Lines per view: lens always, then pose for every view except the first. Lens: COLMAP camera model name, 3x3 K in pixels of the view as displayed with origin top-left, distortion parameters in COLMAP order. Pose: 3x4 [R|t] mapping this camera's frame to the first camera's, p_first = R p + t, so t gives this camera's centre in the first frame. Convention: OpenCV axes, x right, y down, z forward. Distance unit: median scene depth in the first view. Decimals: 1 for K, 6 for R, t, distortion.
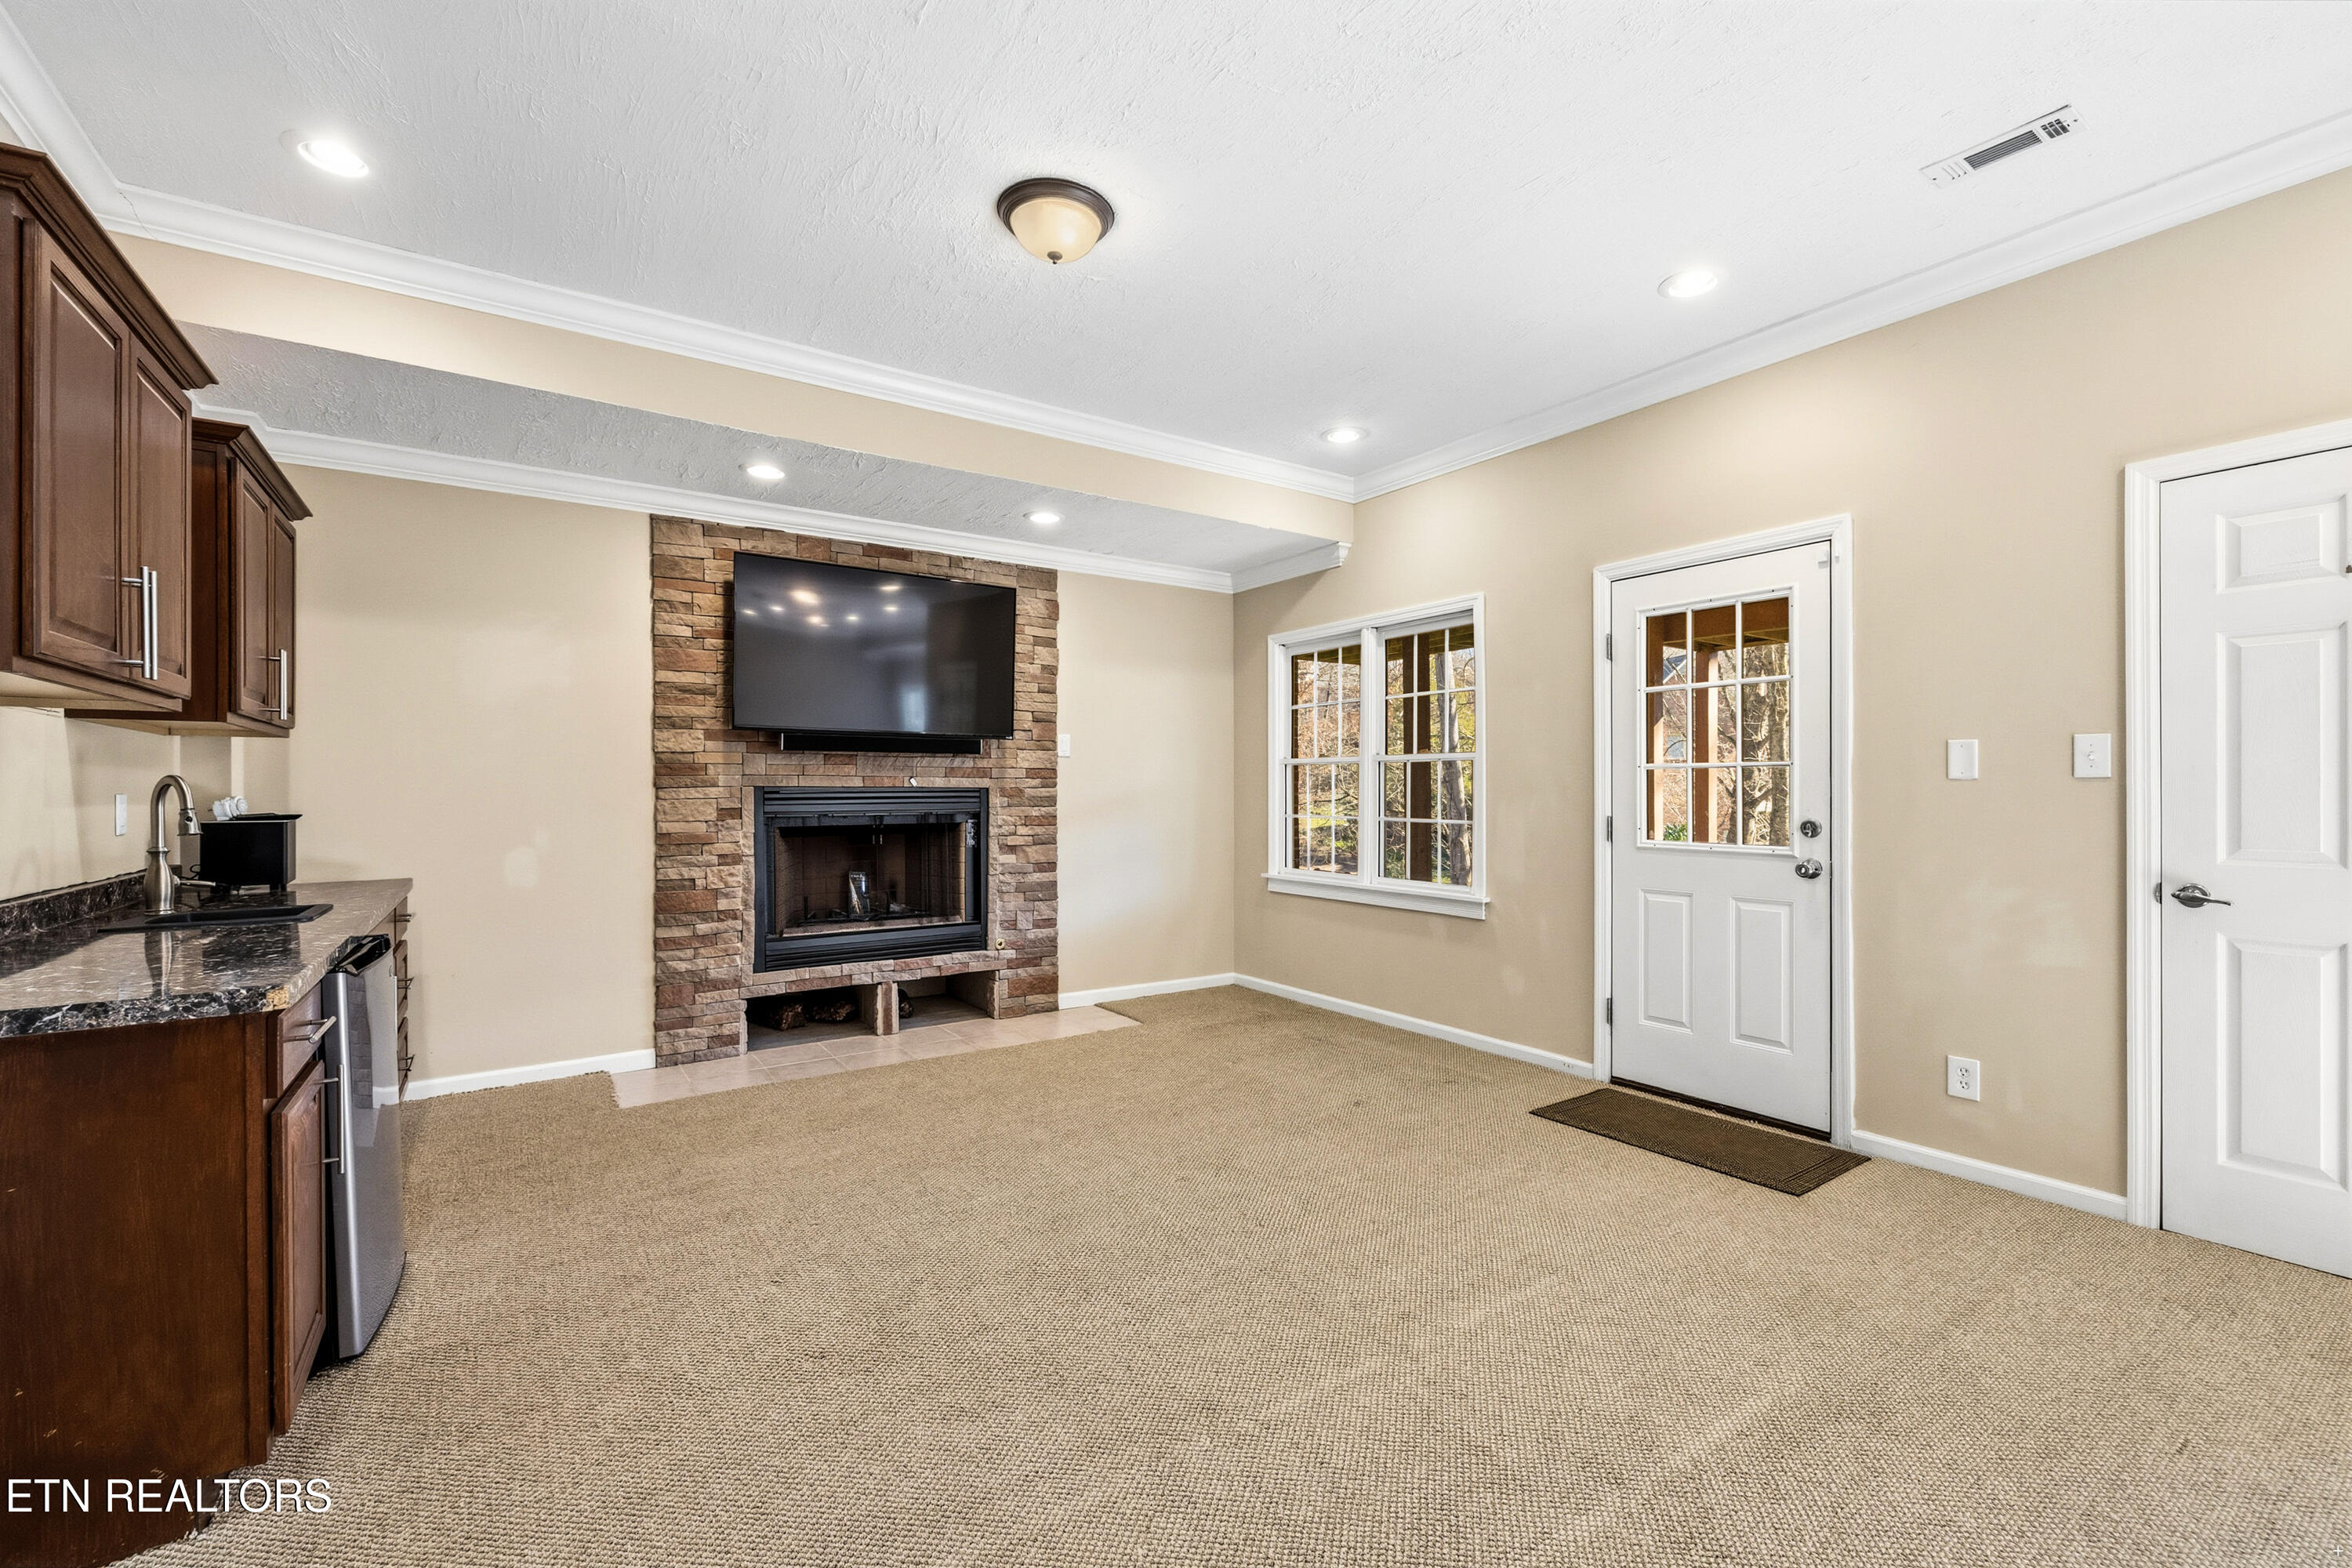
lens RADIAL K [[979.5, 0, 1176.3], [0, 979.5, 796.7], [0, 0, 1]] dist [-0.000320, 0.000328]
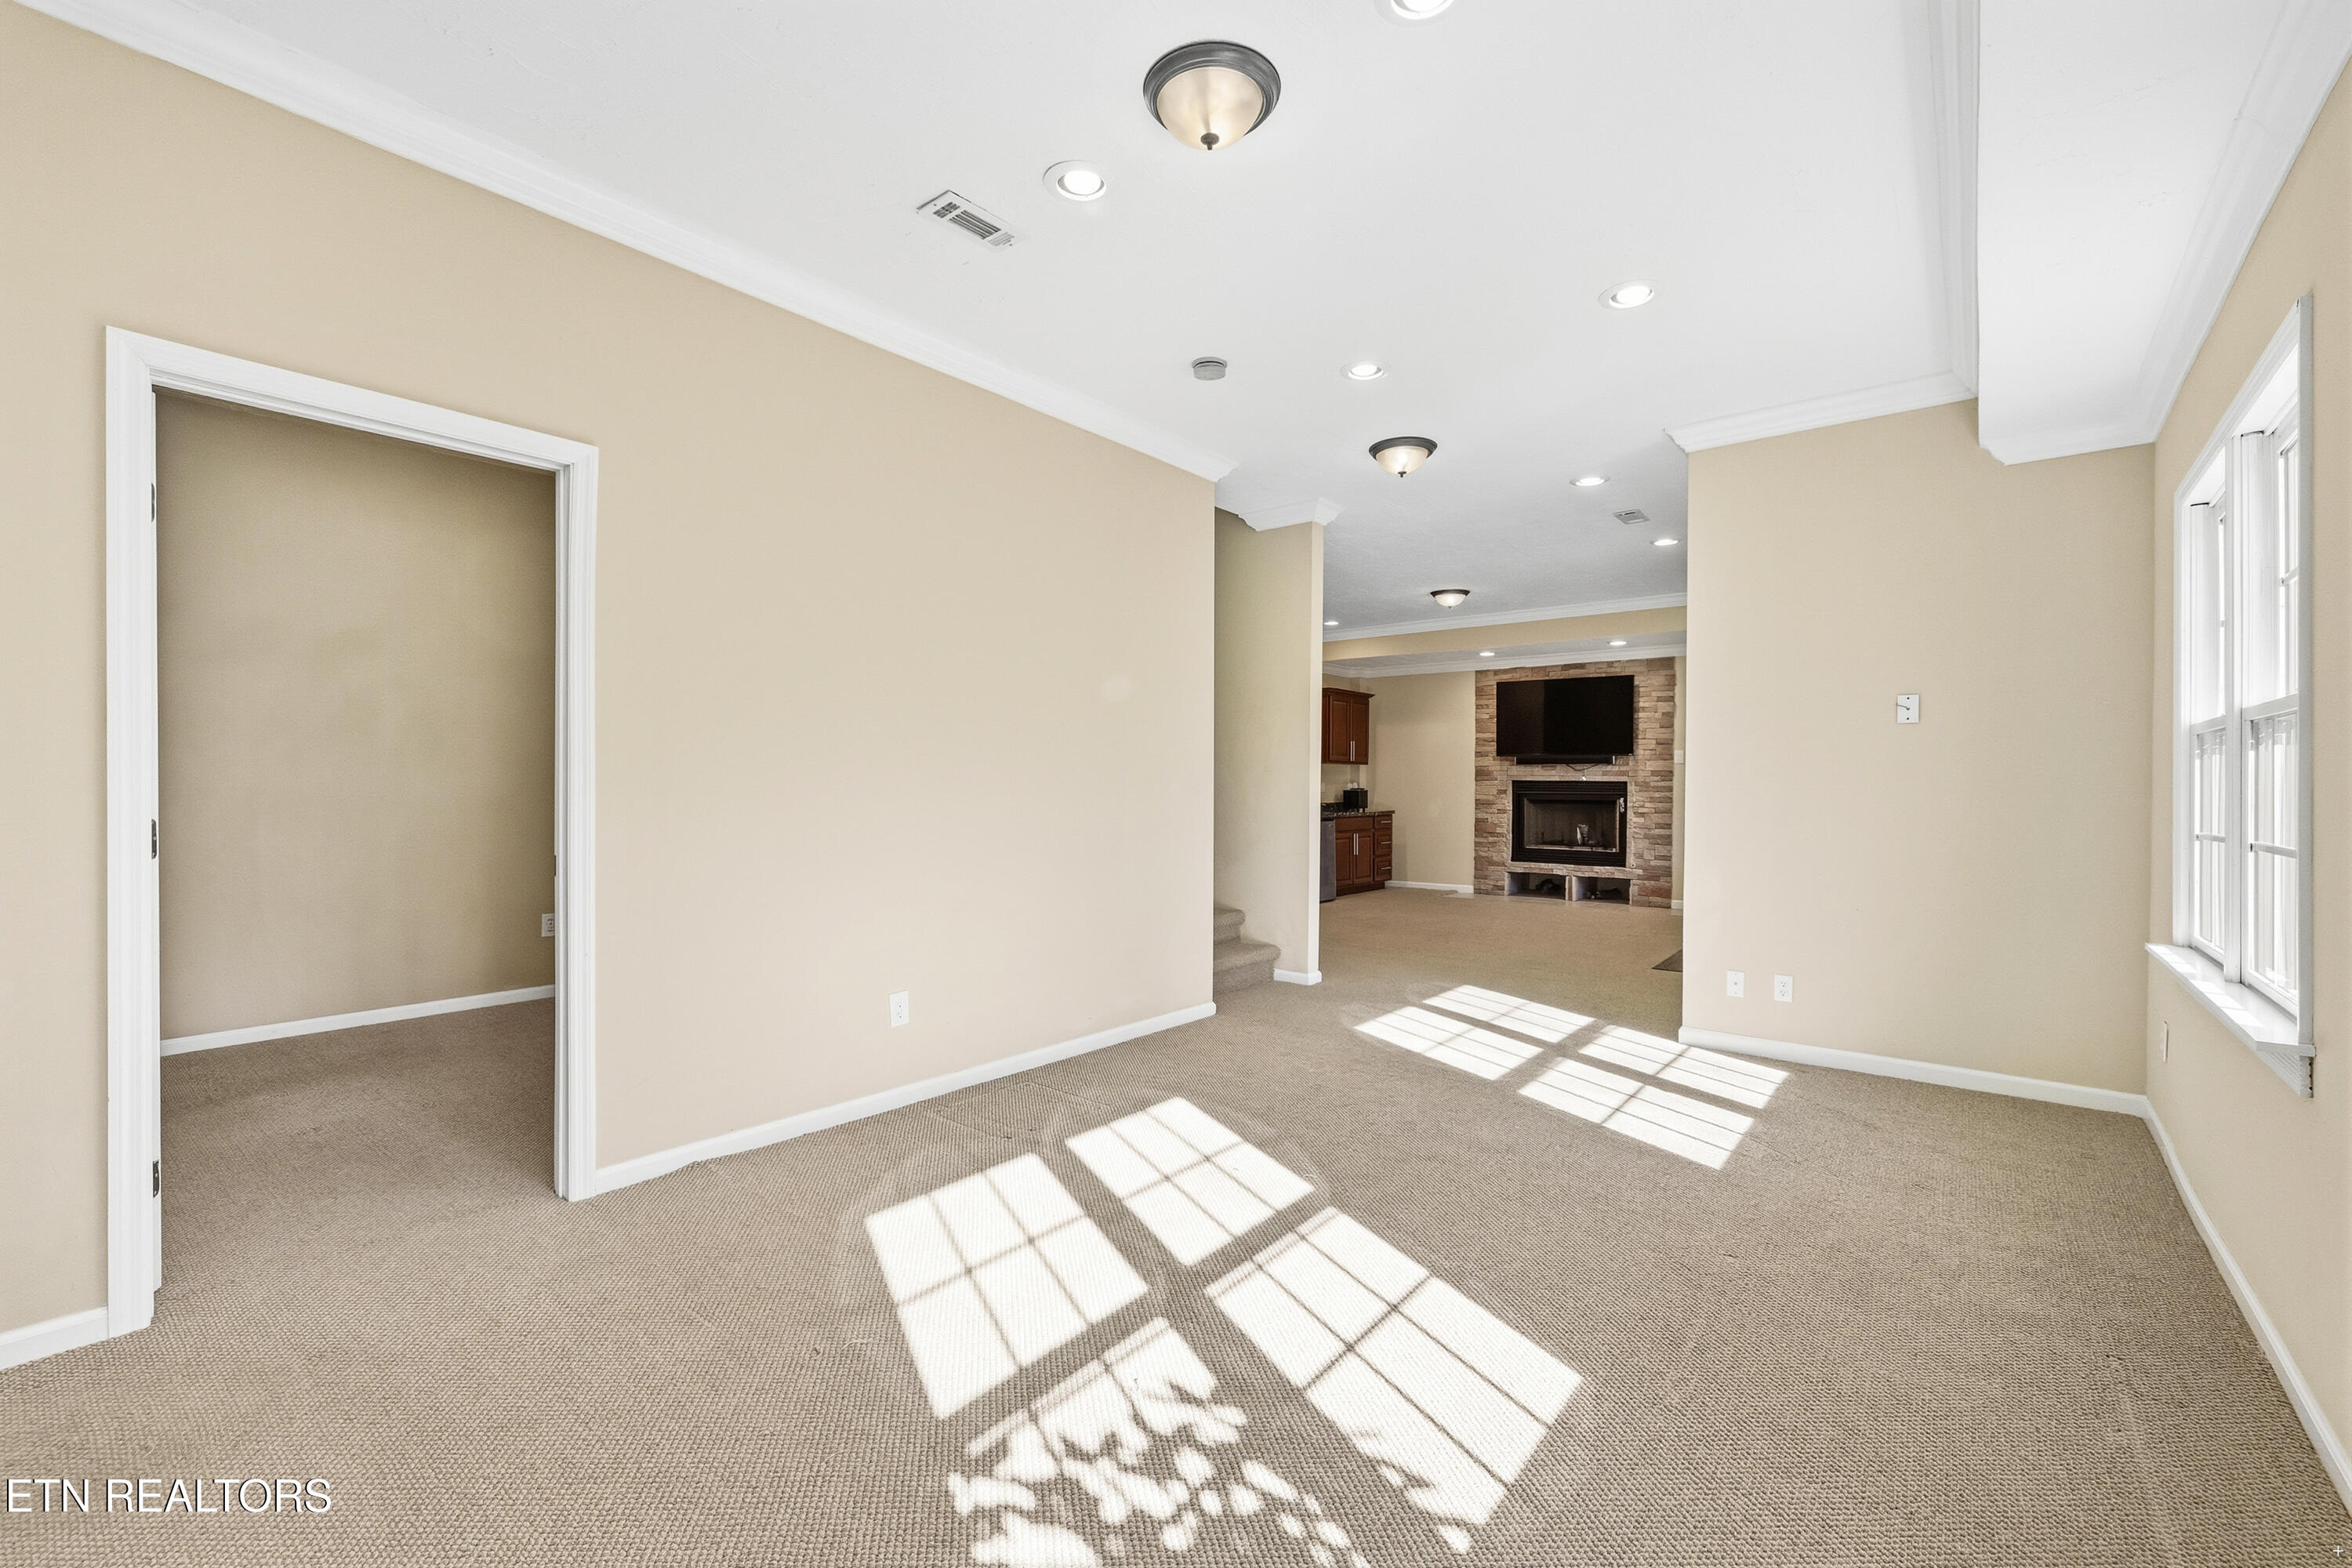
lens RADIAL K [[979.5, 0, 1175.4], [0, 979.5, 782.7], [0, 0, 1]] dist [-0.000320, 0.000328]
pose [[0.291693, 0.003263, -0.956507, 1.405414], [-0.012483, 0.999922, -0.000395, 0.005470], [0.956431, 0.012055, 0.291711, -0.390042]]
